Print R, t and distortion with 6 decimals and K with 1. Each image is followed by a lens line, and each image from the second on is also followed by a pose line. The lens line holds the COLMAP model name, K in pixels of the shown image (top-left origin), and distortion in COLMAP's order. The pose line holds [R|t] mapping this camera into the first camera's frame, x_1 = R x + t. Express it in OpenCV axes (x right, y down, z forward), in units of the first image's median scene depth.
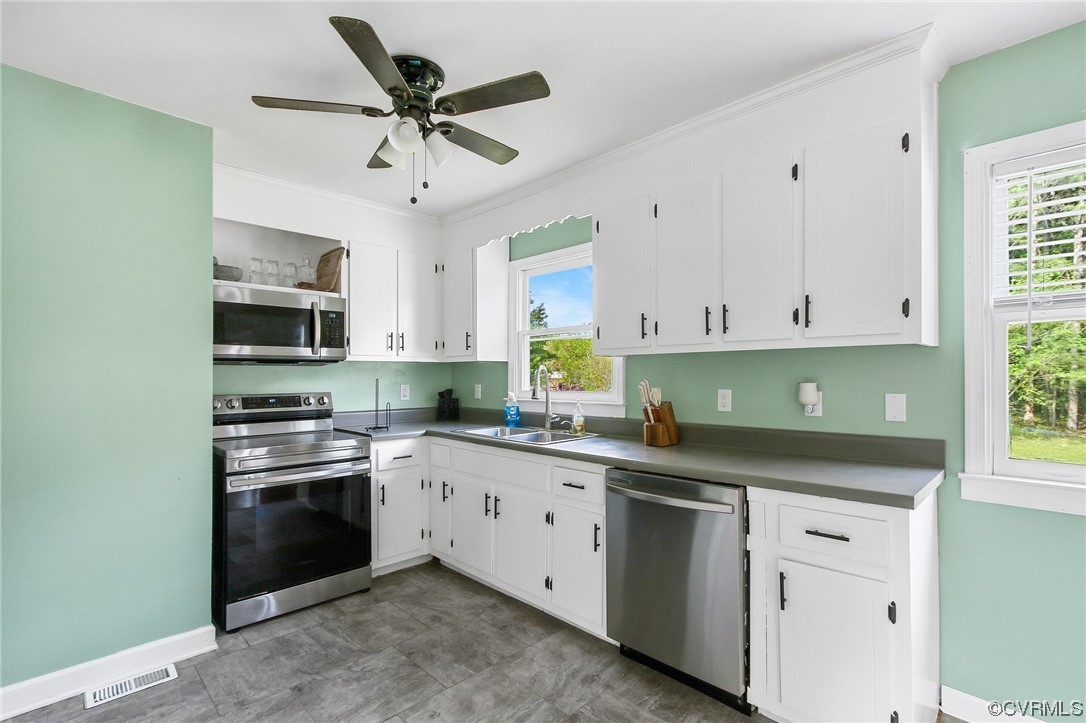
lens RADIAL K [[519.8, 0, 543.0], [0, 519.8, 361.5], [0, 0, 1]] dist [0.001282, 0.000202]
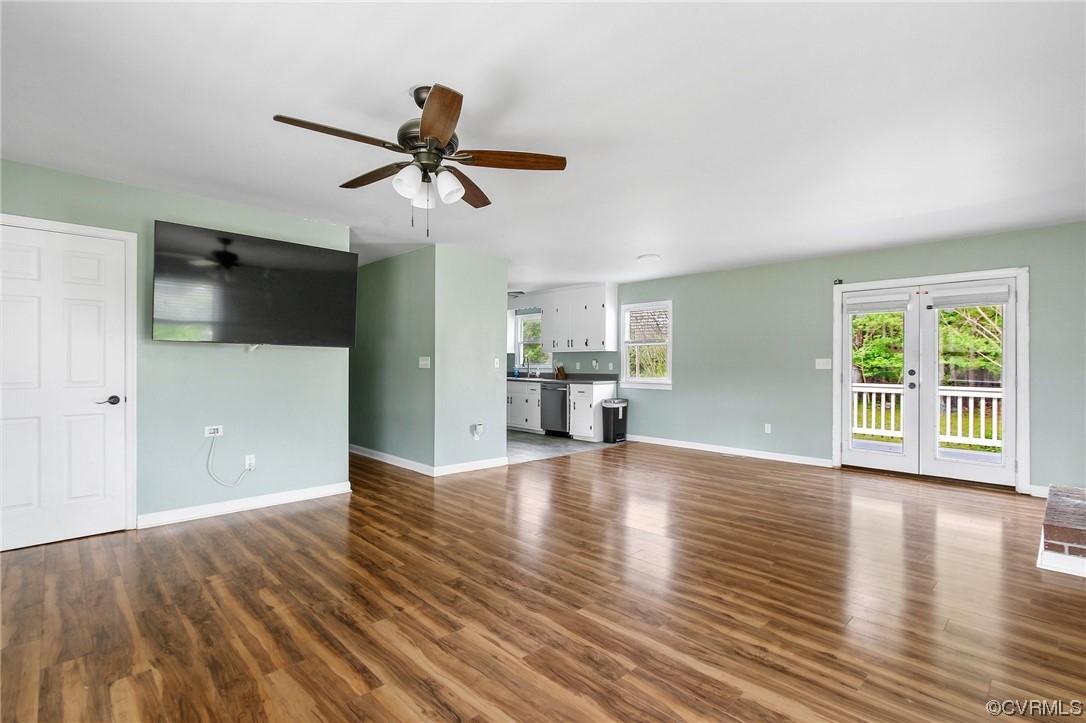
lens RADIAL K [[499.3, 0, 543.2], [0, 499.3, 373.6], [0, 0, 1]] dist [-0.000684, 0.000836]
pose [[0.999843, 0.000907, -0.017710, 0.151454], [-0.000007, 0.998709, 0.050800, -0.034768], [0.017733, -0.050792, 0.998552, -1.907040]]
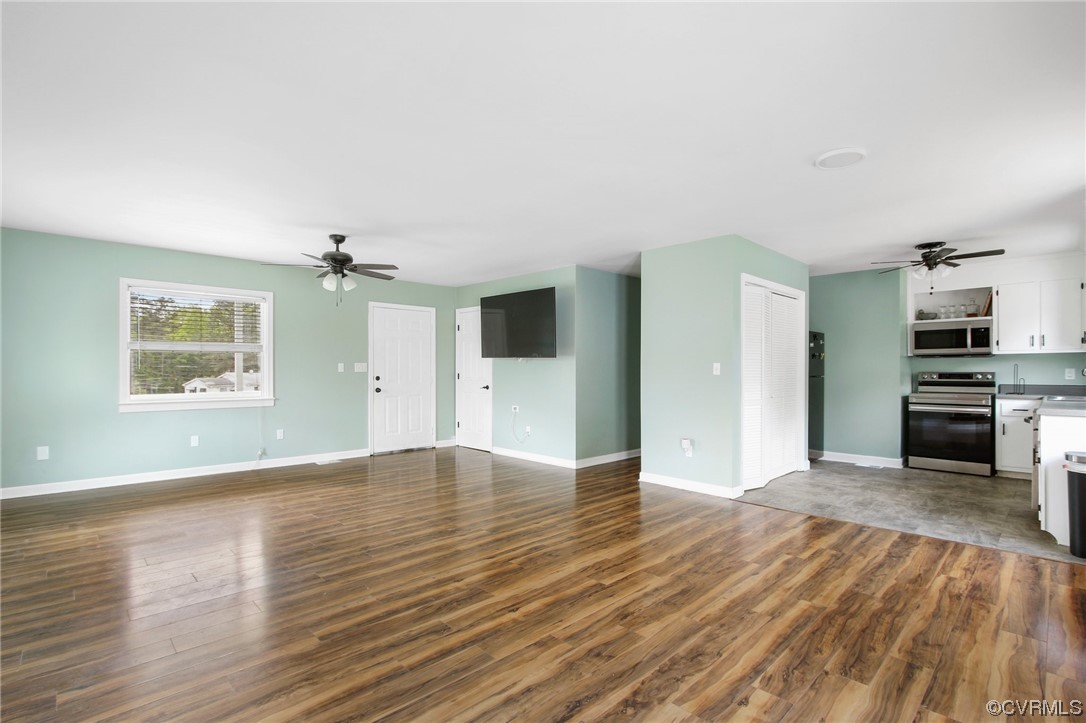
lens RADIAL K [[516.0, 0, 543.0], [0, 516.0, 361.5], [0, 0, 1]] dist [-0.014229, 0.000040]
pose [[-0.011307, -0.019096, -0.999754, 1.479114], [0.025770, 0.999480, -0.019382, 0.018940], [0.999604, -0.025983, -0.010809, -0.564716]]
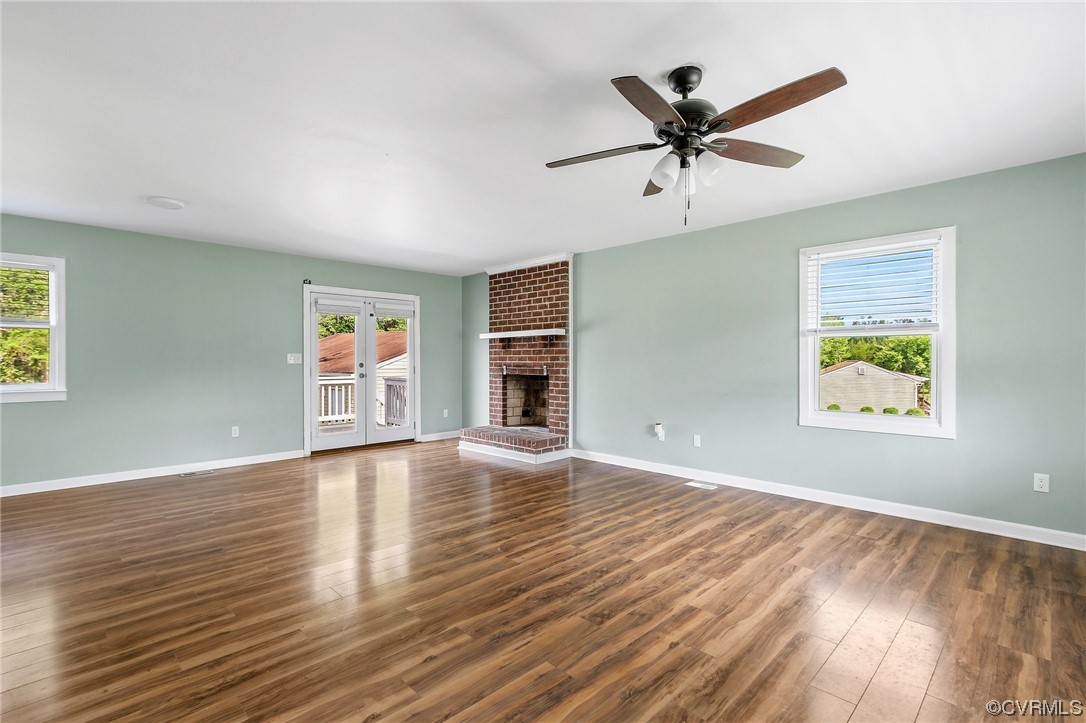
lens RADIAL K [[505.6, 0, 529.8], [0, 505.6, 361.5], [0, 0, 1]] dist [0.000236, 0.000287]
pose [[0.027246, -0.006625, 0.999607, -0.739025], [-0.026891, 0.999611, 0.007358, -0.004705], [-0.999267, -0.027081, 0.027057, -0.989738]]
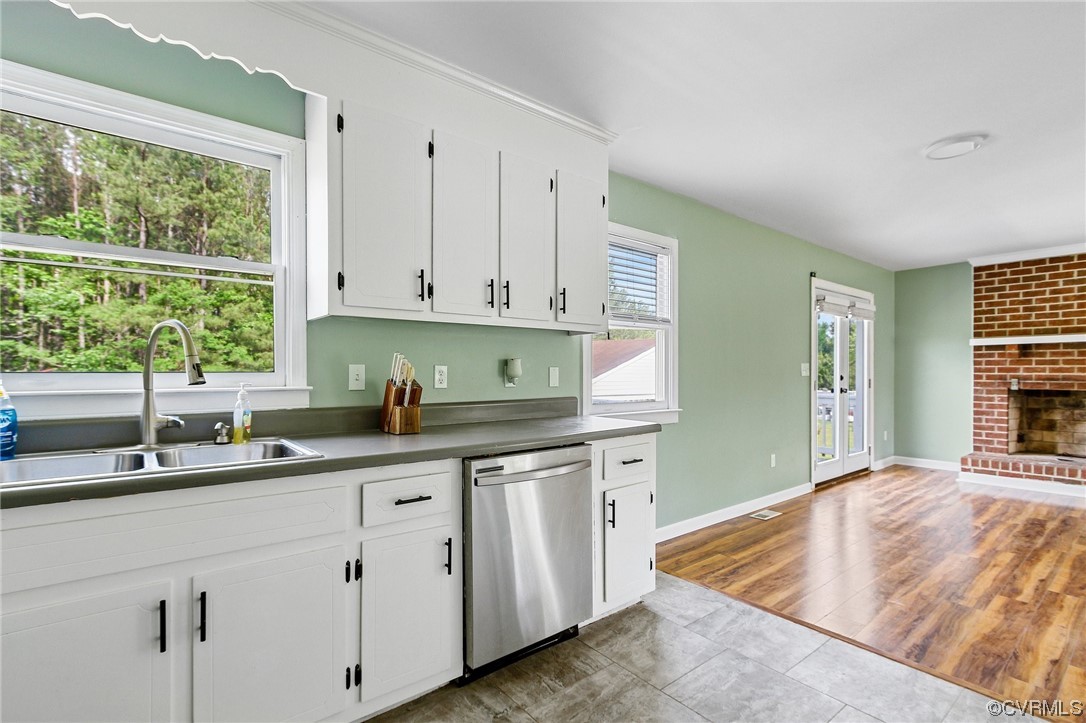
lens RADIAL K [[499.3, 0, 543.2], [0, 499.3, 373.6], [0, 0, 1]] dist [-0.000684, 0.000836]
pose [[0.118080, -0.007117, 0.992979, -0.460112], [-0.029538, 0.999507, 0.010677, 0.044575], [-0.992565, -0.030591, 0.117812, 0.595440]]
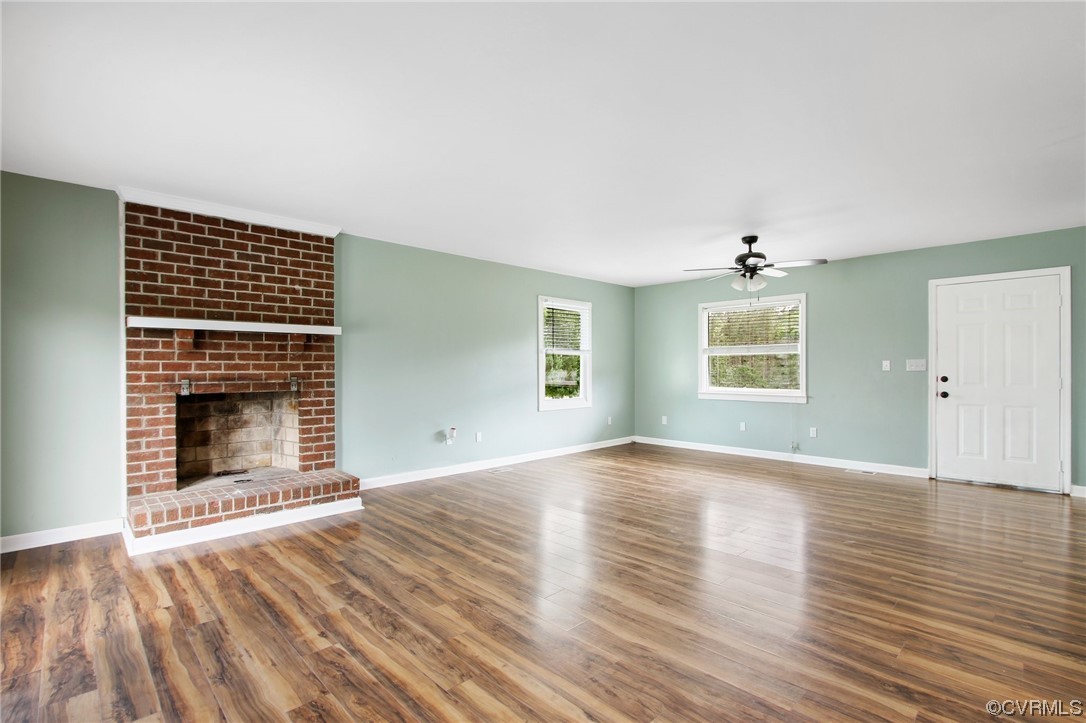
lens RADIAL K [[500.0, 0, 526.6], [0, 500.0, 369.9], [0, 0, 1]] dist [-0.012967, 0.000076]
pose [[-0.999212, 0.001335, 0.039679, 0.578928], [0.000272, 0.999641, -0.026781, 0.042223], [-0.039701, -0.026749, -0.998853, 0.343387]]
